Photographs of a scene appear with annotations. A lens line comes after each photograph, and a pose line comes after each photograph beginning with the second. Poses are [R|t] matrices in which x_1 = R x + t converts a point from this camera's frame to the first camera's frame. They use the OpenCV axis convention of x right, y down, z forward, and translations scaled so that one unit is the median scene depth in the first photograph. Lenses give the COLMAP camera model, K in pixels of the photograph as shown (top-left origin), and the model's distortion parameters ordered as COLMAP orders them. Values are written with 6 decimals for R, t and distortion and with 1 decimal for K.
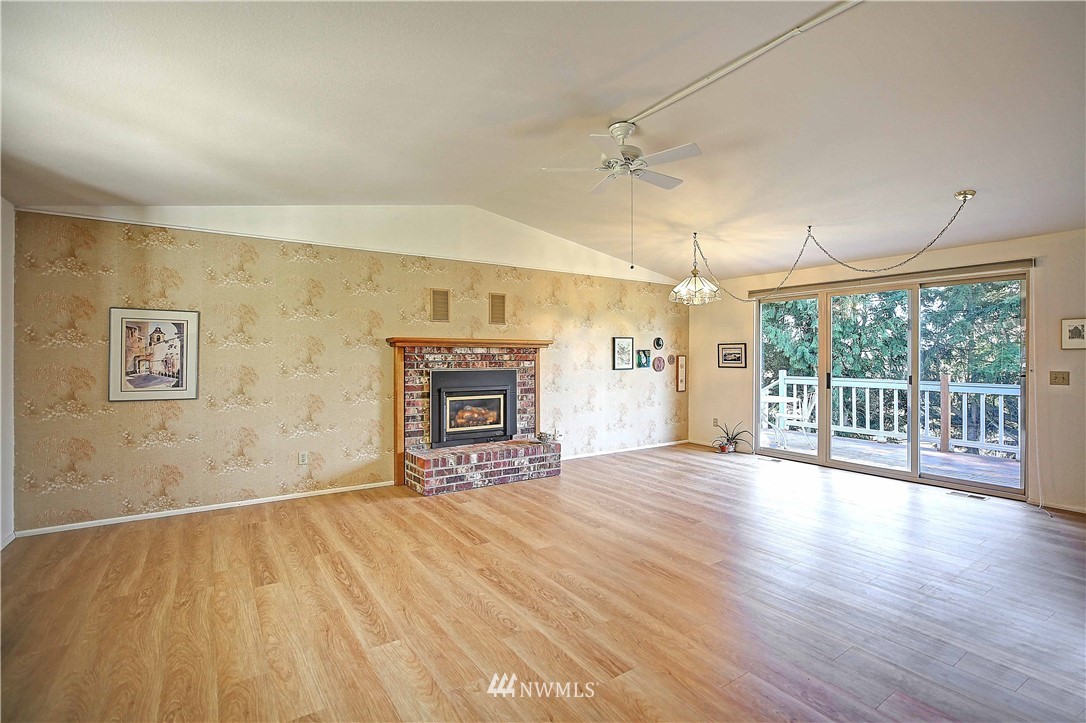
lens RADIAL K [[496.8, 0, 538.8], [0, 496.8, 355.7], [0, 0, 1]] dist [-0.023050, 0.001014]
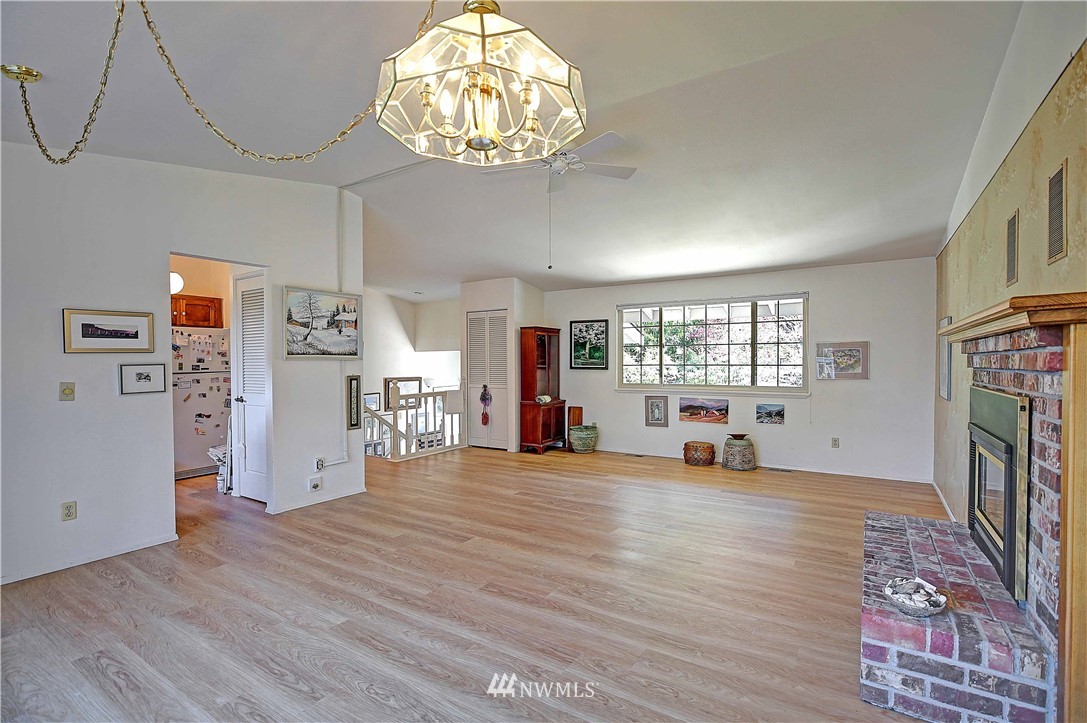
lens RADIAL K [[509.0, 0, 543.0], [0, 509.0, 370.1], [0, 0, 1]] dist [-0.020028, 0.000709]
pose [[-0.916707, 0.006542, -0.399506, 0.409642], [-0.000484, 0.999847, 0.017483, 0.004069], [0.399559, 0.016221, -0.916564, 1.306267]]
